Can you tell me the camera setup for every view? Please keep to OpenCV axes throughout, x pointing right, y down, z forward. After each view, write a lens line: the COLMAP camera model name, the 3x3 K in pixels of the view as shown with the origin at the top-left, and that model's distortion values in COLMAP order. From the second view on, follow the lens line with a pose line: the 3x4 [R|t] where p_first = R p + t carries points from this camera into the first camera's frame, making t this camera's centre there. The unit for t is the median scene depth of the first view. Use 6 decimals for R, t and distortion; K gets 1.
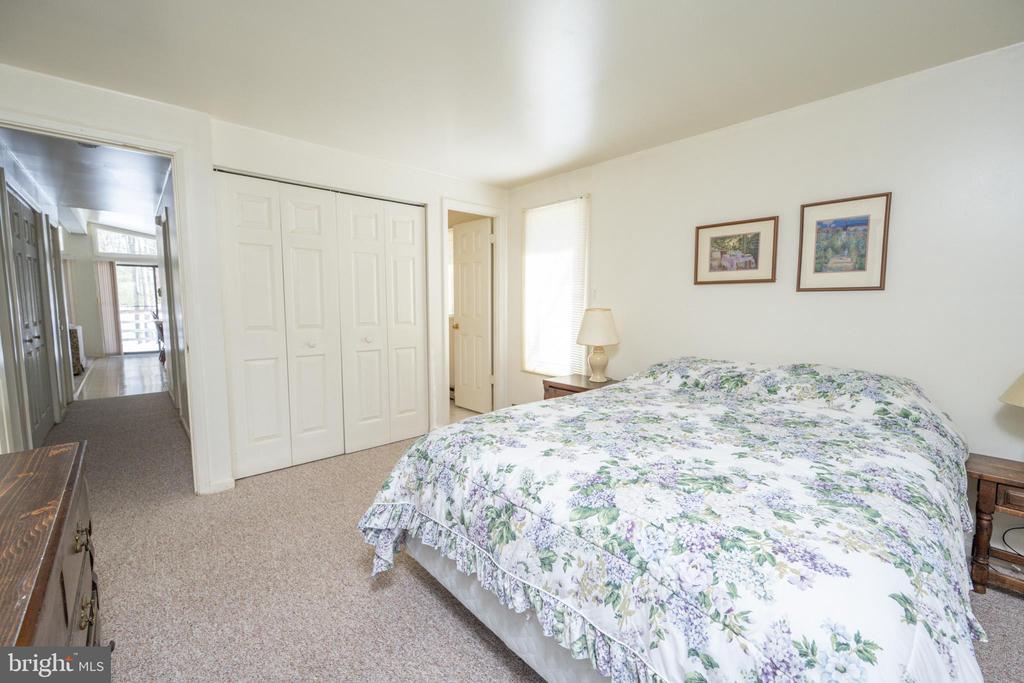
lens RADIAL K [[426.3, 0, 512.0], [0, 426.3, 341.5], [0, 0, 1]] dist [-0.001857, -0.000153]
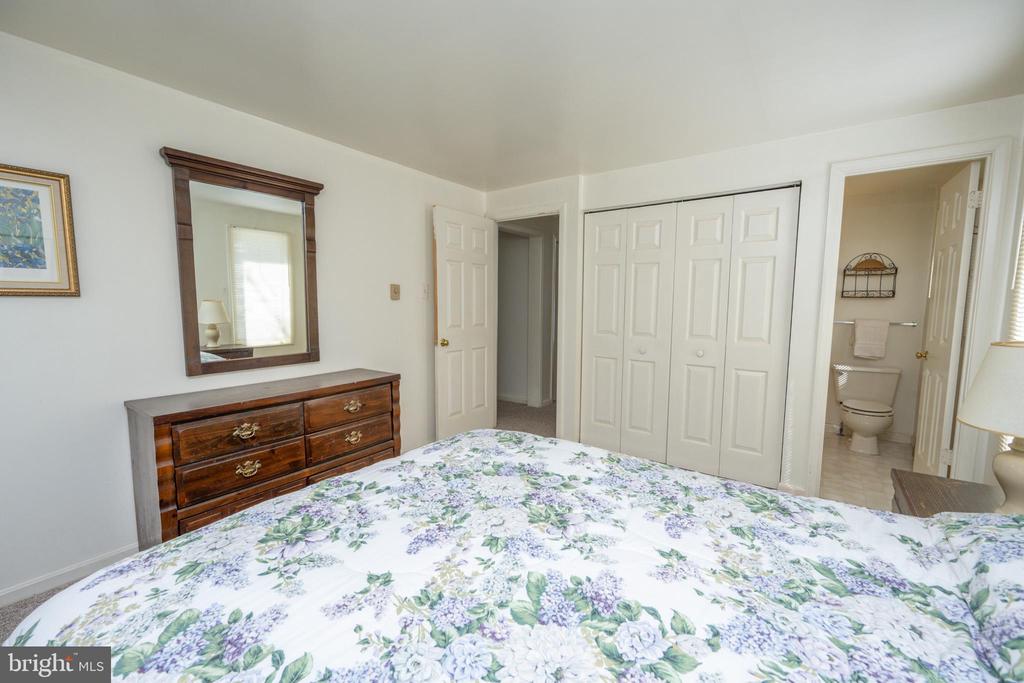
lens RADIAL K [[414.5, 0, 511.8], [0, 414.5, 343.8], [0, 0, 1]] dist [-0.001147, 0.000057]
pose [[0.195243, 0.093710, -0.976268, 0.809133], [-0.095939, 0.992476, 0.076079, -0.097291], [0.976051, 0.078808, 0.202764, 0.743047]]
